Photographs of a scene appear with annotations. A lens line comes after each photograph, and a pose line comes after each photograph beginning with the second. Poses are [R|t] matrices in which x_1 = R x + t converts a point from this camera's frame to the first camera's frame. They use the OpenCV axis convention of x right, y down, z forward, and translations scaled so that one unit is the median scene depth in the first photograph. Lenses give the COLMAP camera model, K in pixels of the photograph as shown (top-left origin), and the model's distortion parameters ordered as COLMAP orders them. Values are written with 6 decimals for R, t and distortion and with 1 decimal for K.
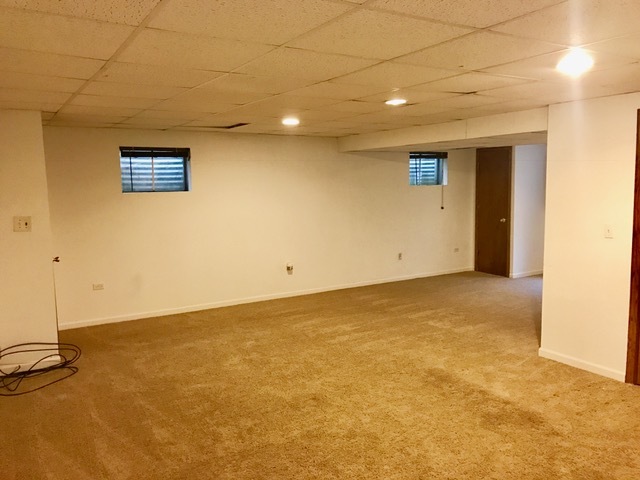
lens RADIAL K [[527.4, 0, 320.0], [0, 527.4, 240.0], [0, 0, 1]] dist [0.063239, -0.099550]
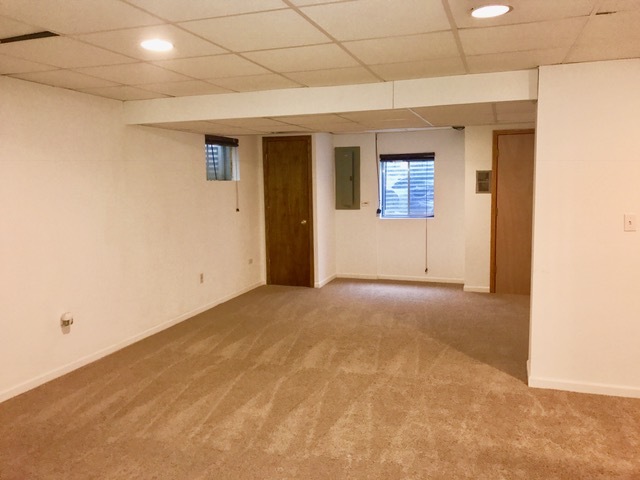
lens RADIAL K [[527.4, 0, 320.0], [0, 527.4, 240.0], [0, 0, 1]] dist [0.063239, -0.099550]
pose [[0.769211, -0.071359, 0.634998, -0.238490], [0.077813, 0.996810, 0.017759, -0.028510], [-0.634240, 0.035751, 0.772309, 0.444218]]
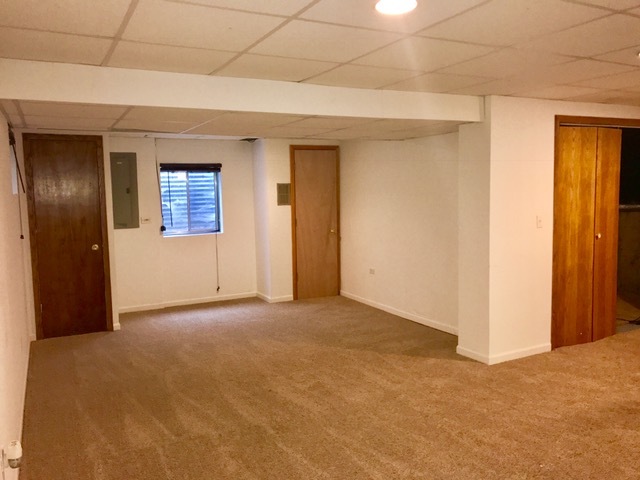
lens RADIAL K [[527.4, 0, 320.0], [0, 527.4, 240.0], [0, 0, 1]] dist [0.063239, -0.099550]
pose [[0.065672, -0.089893, 0.993784, -0.389764], [0.129560, 0.988271, 0.080832, -0.085452], [-0.989394, 0.123447, 0.076548, 0.914175]]
